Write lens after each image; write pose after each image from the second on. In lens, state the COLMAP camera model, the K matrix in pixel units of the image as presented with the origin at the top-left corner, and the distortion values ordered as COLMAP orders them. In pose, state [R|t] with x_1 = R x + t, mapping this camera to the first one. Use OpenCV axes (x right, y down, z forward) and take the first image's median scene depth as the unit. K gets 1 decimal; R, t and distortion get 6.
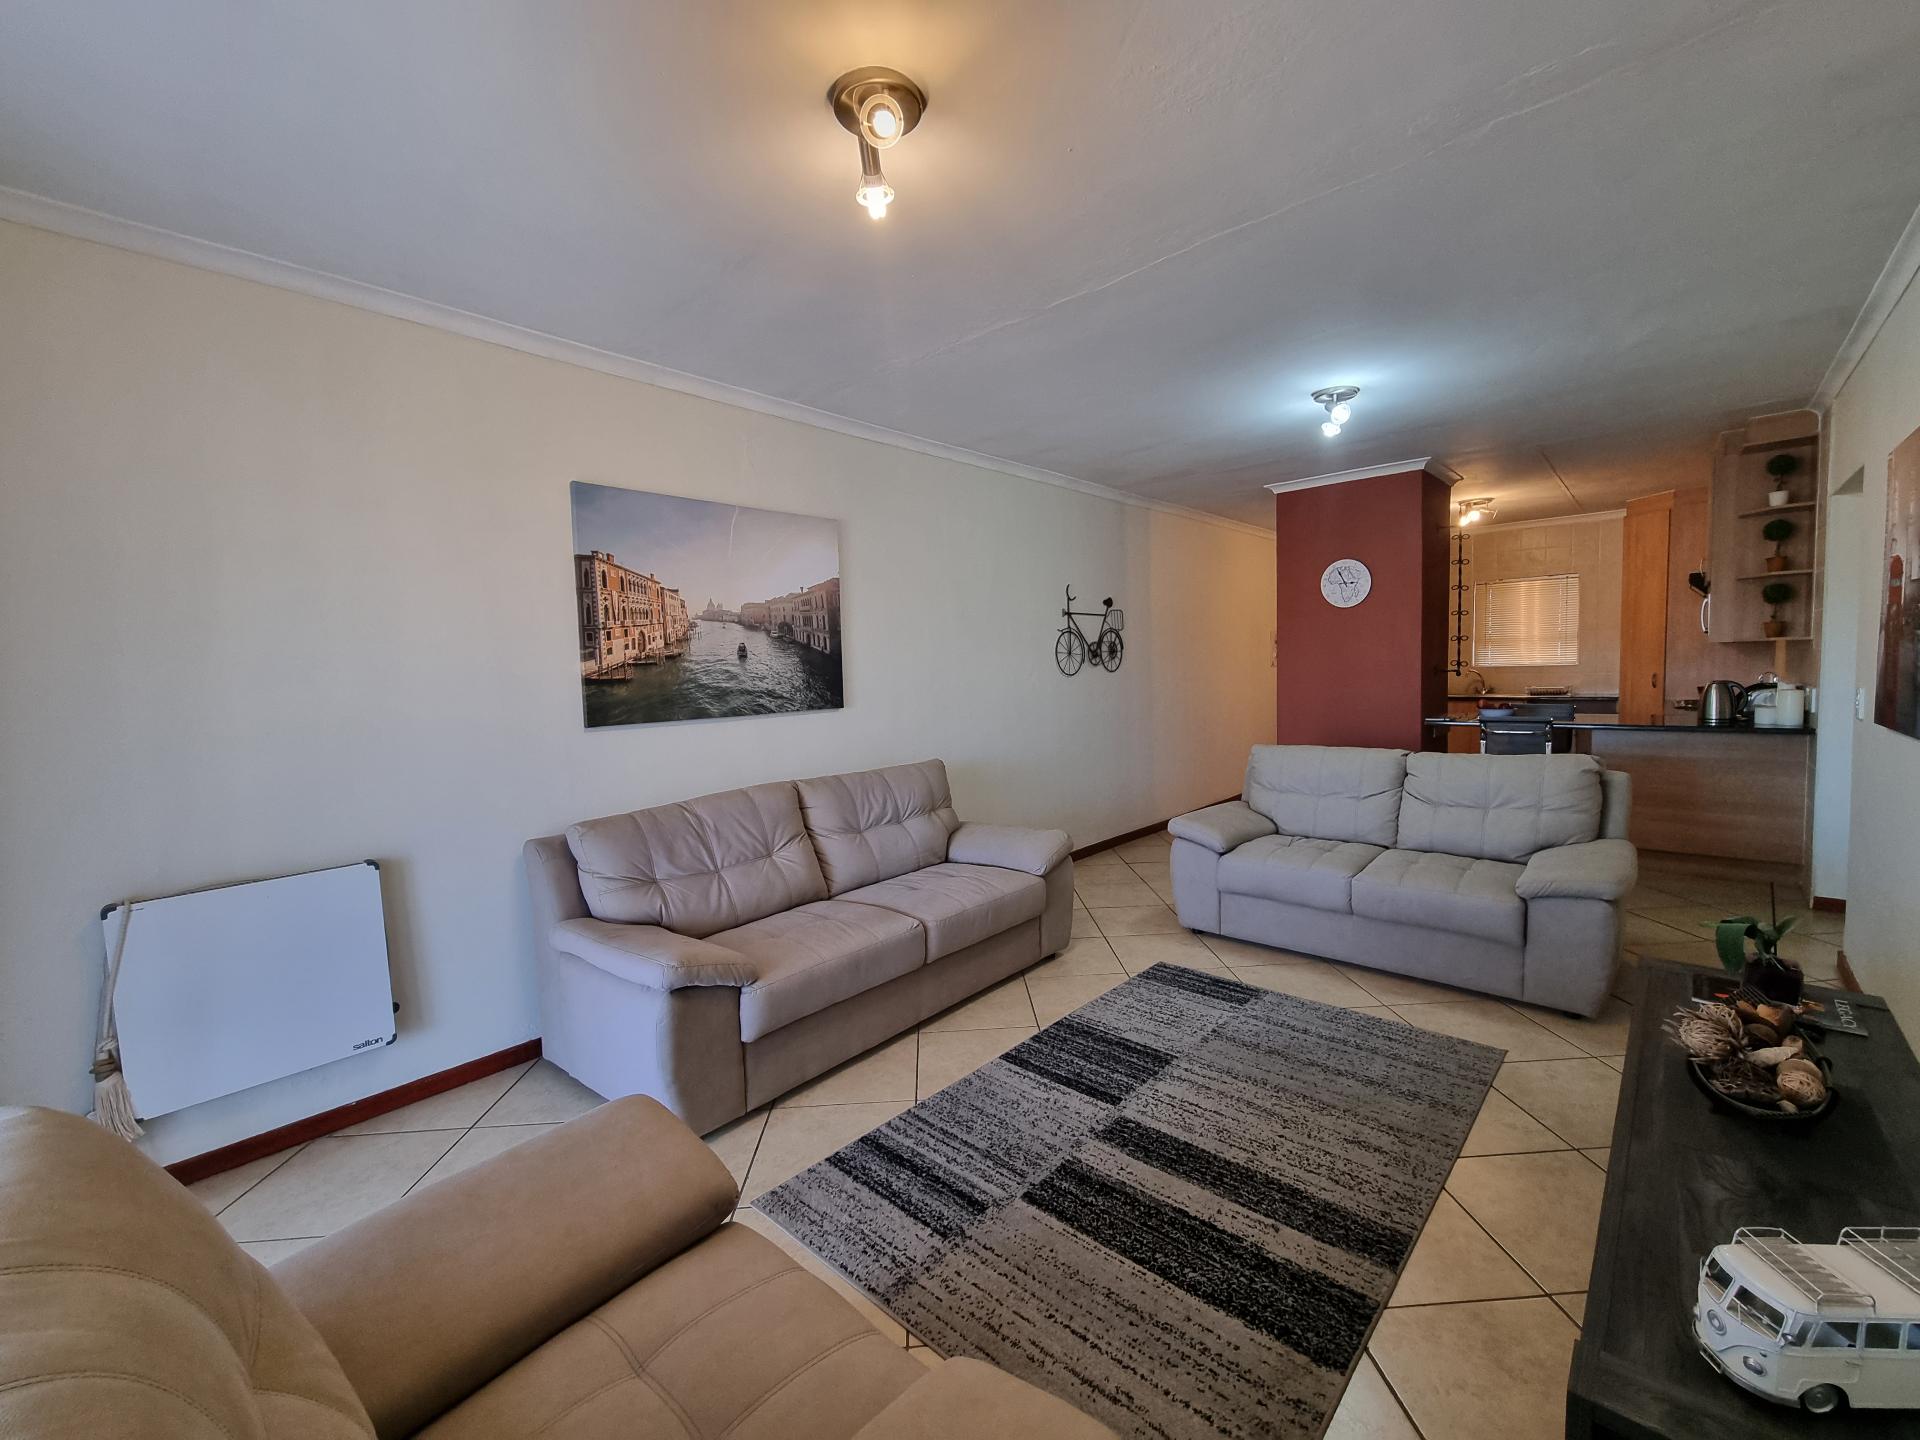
lens RADIAL K [[783.3, 0, 981.0], [0, 783.3, 721.1], [0, 0, 1]] dist [0.003174, 0.000125]
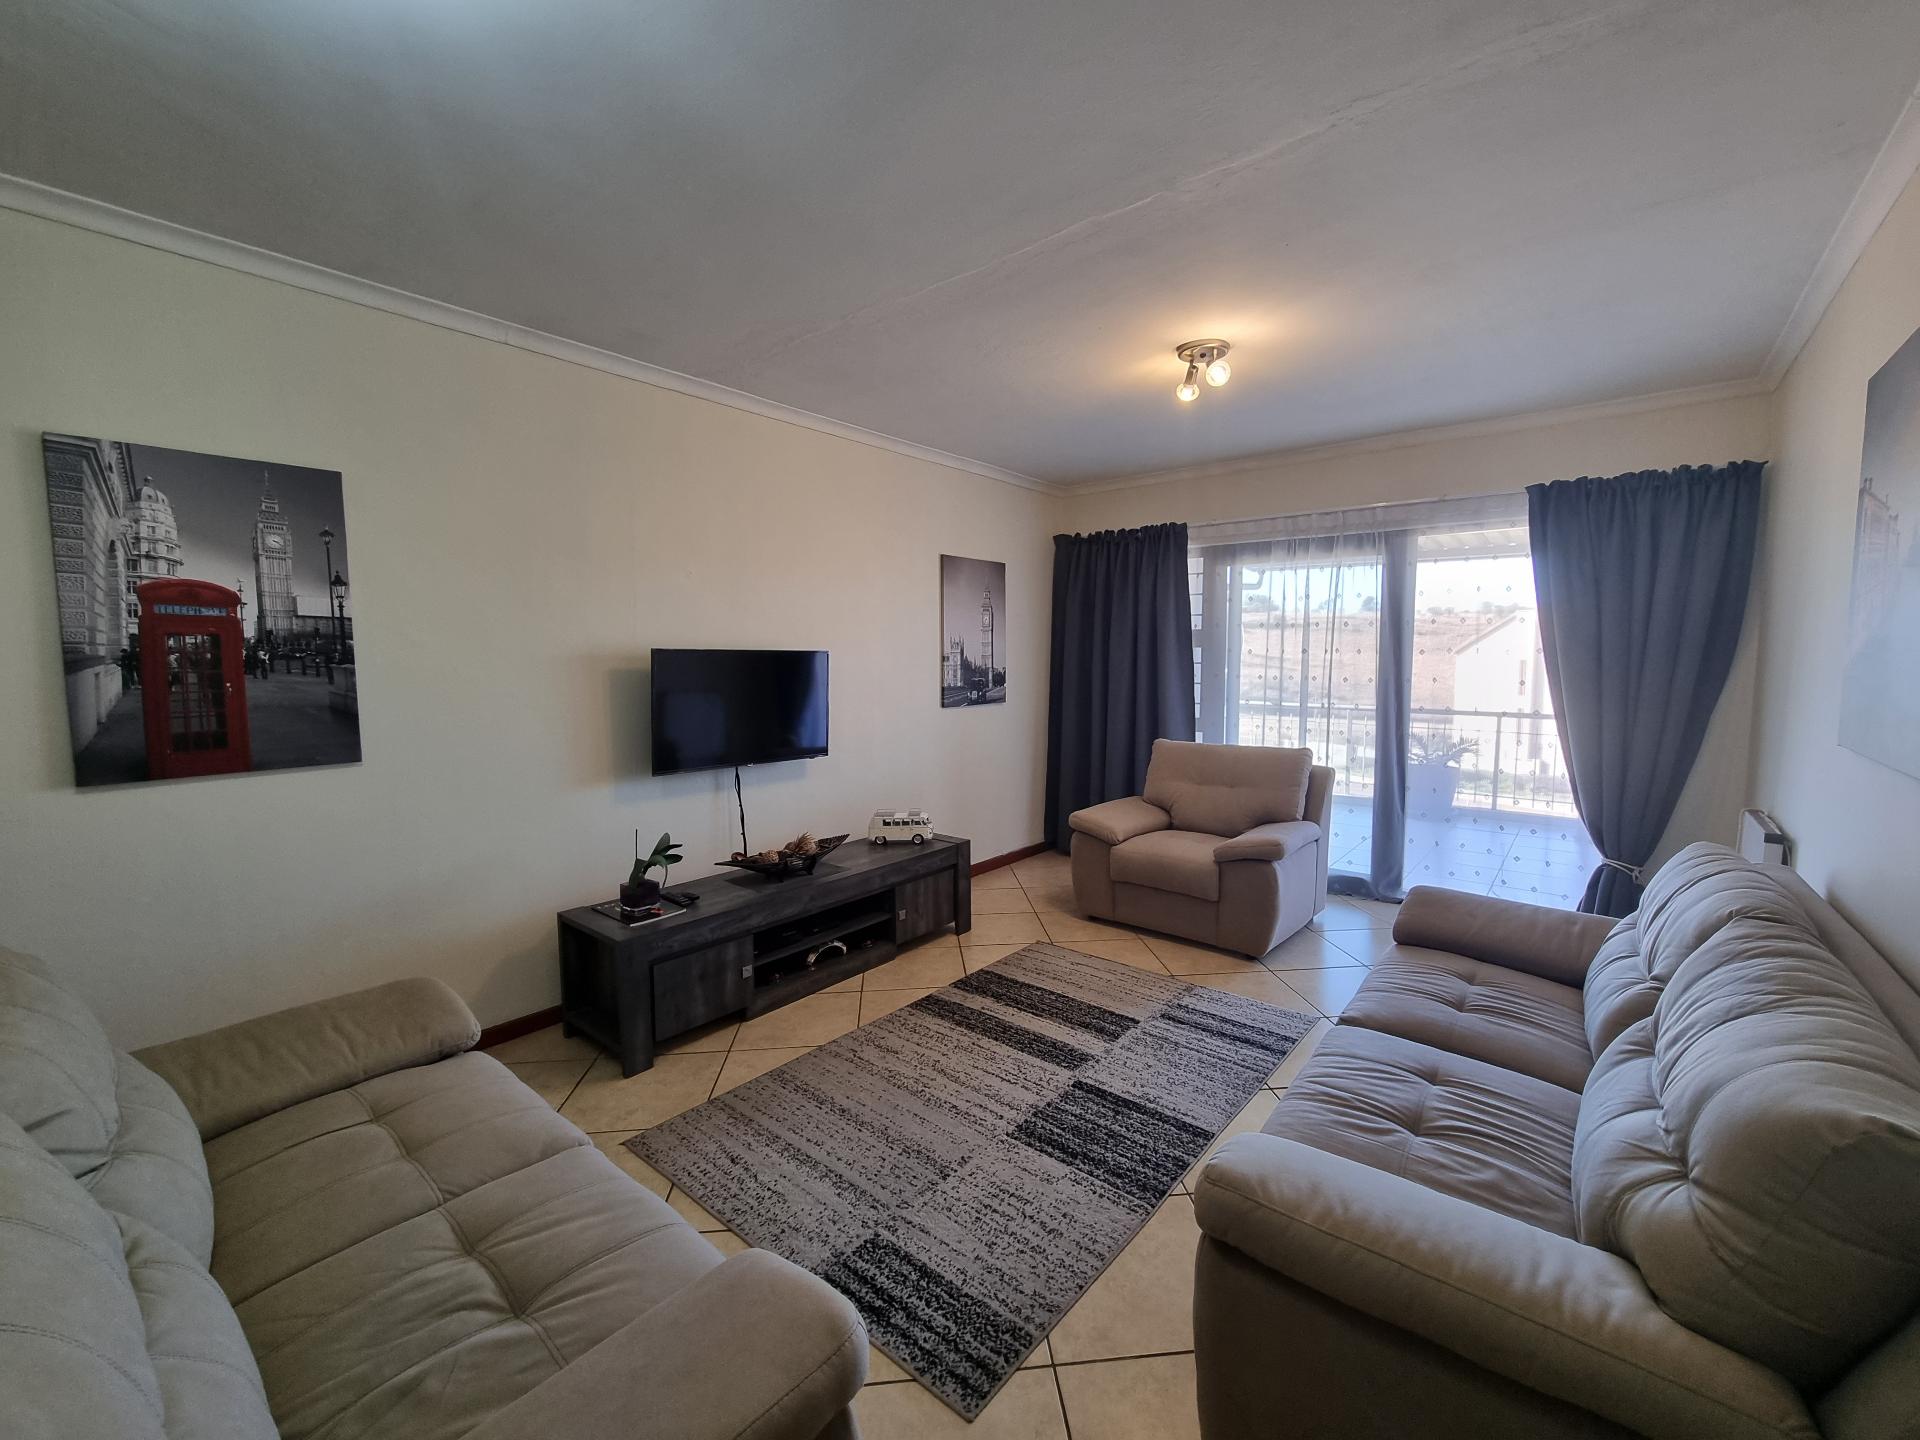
lens RADIAL K [[784.2, 0, 980.3], [0, 784.2, 720.0], [0, 0, 1]] dist [0.005289, -0.004655]
pose [[-0.998377, 0.036171, -0.043994, 0.275269], [0.028763, 0.986912, 0.158676, -0.142806], [0.049158, 0.157153, -0.986350, 1.625592]]
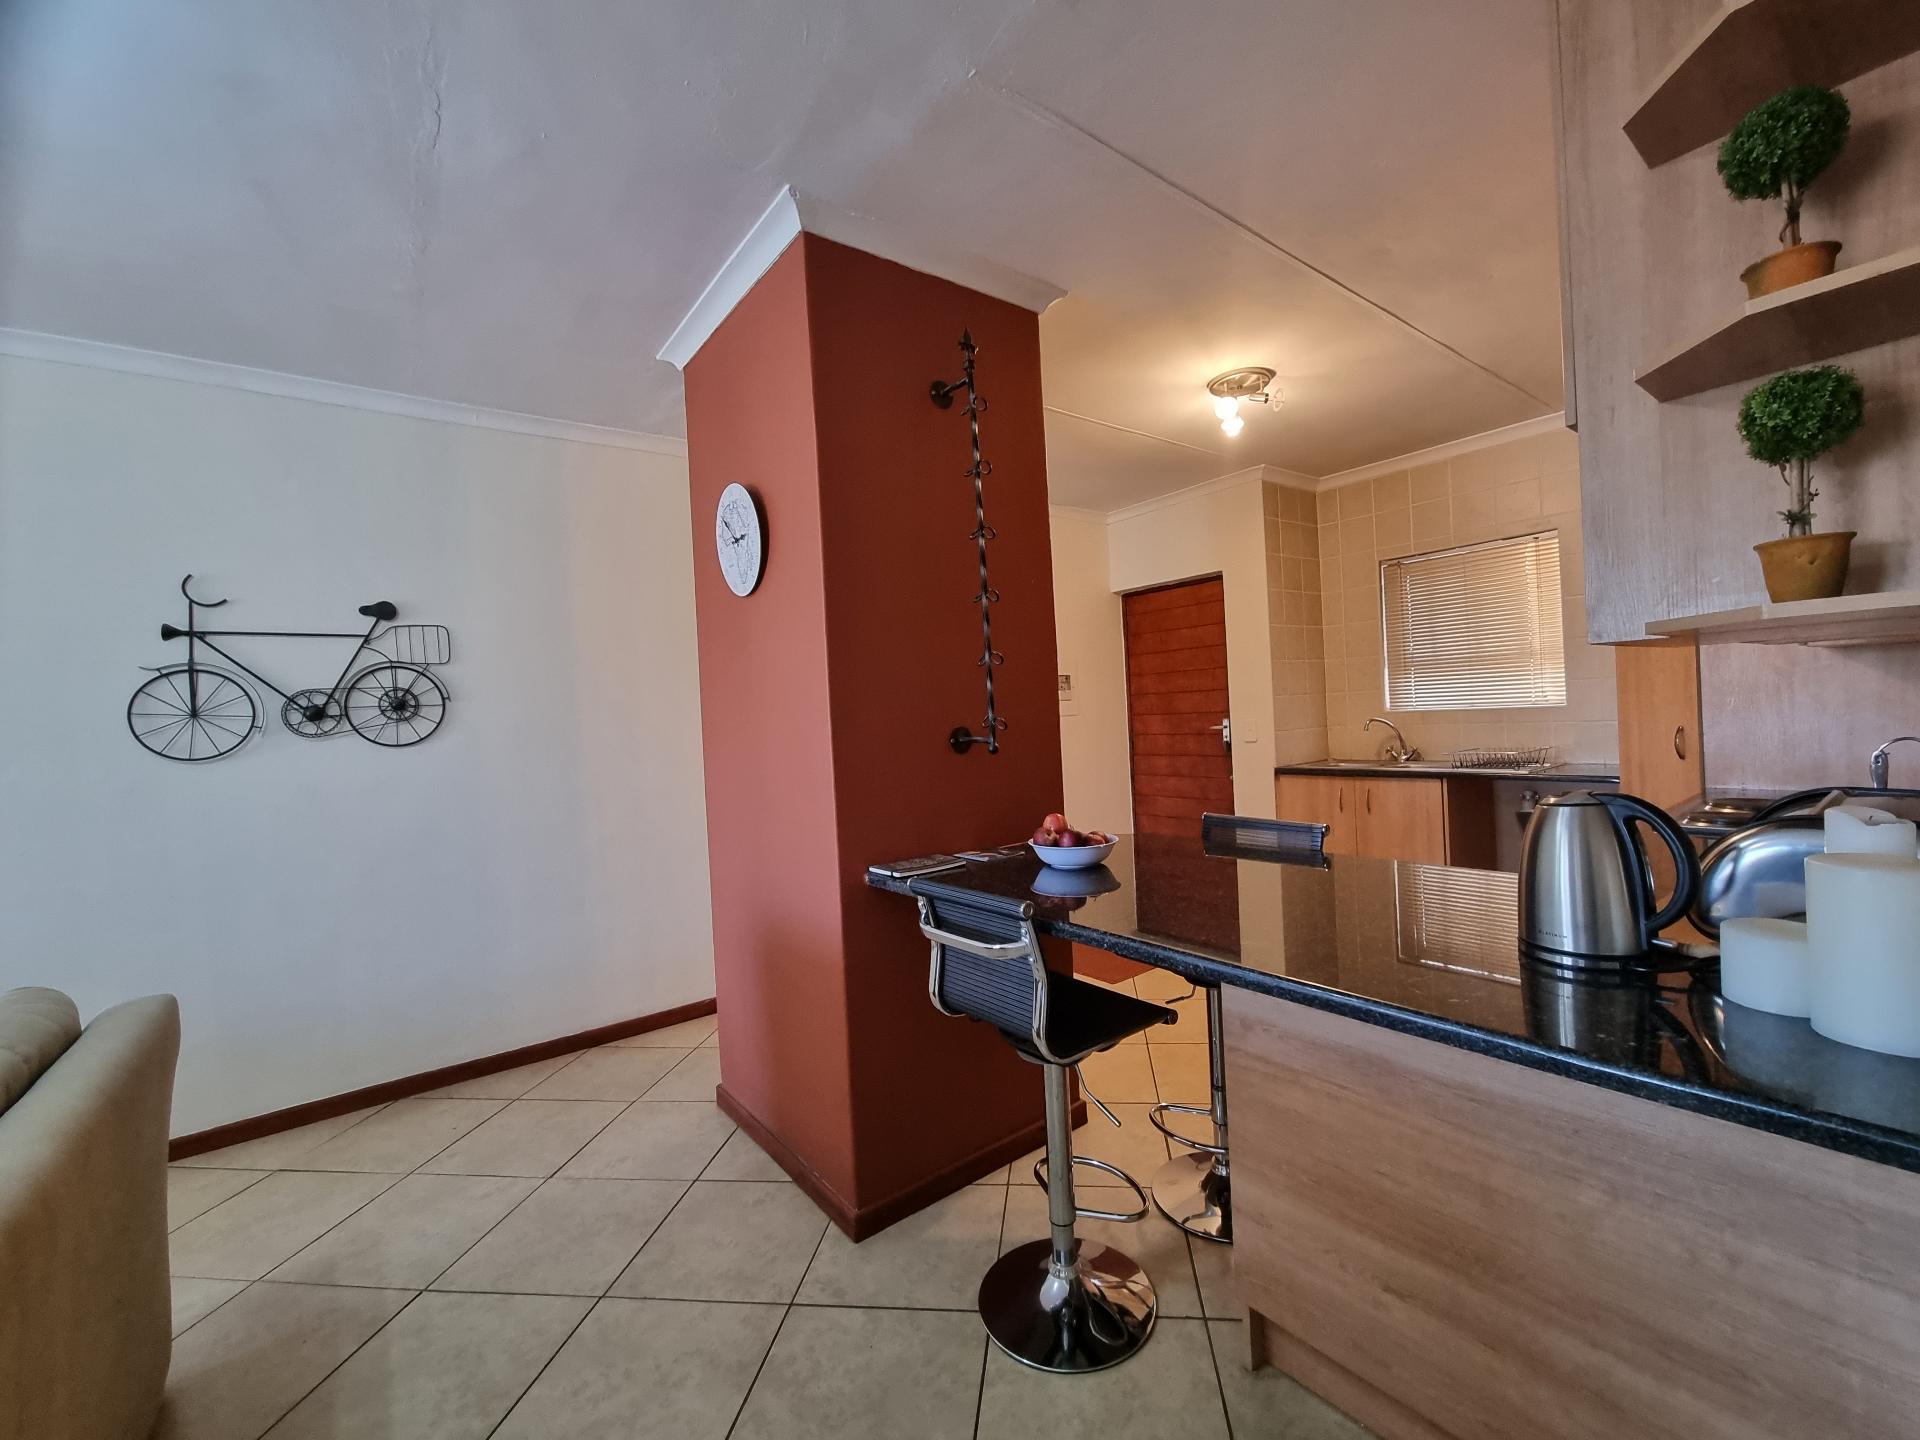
lens RADIAL K [[784.2, 0, 980.3], [0, 784.2, 720.0], [0, 0, 1]] dist [0.005289, -0.004655]
pose [[0.984173, -0.018242, -0.176267, 1.210280], [0.008474, 0.998394, -0.056009, -0.094346], [0.177005, 0.053629, 0.982748, 1.096718]]
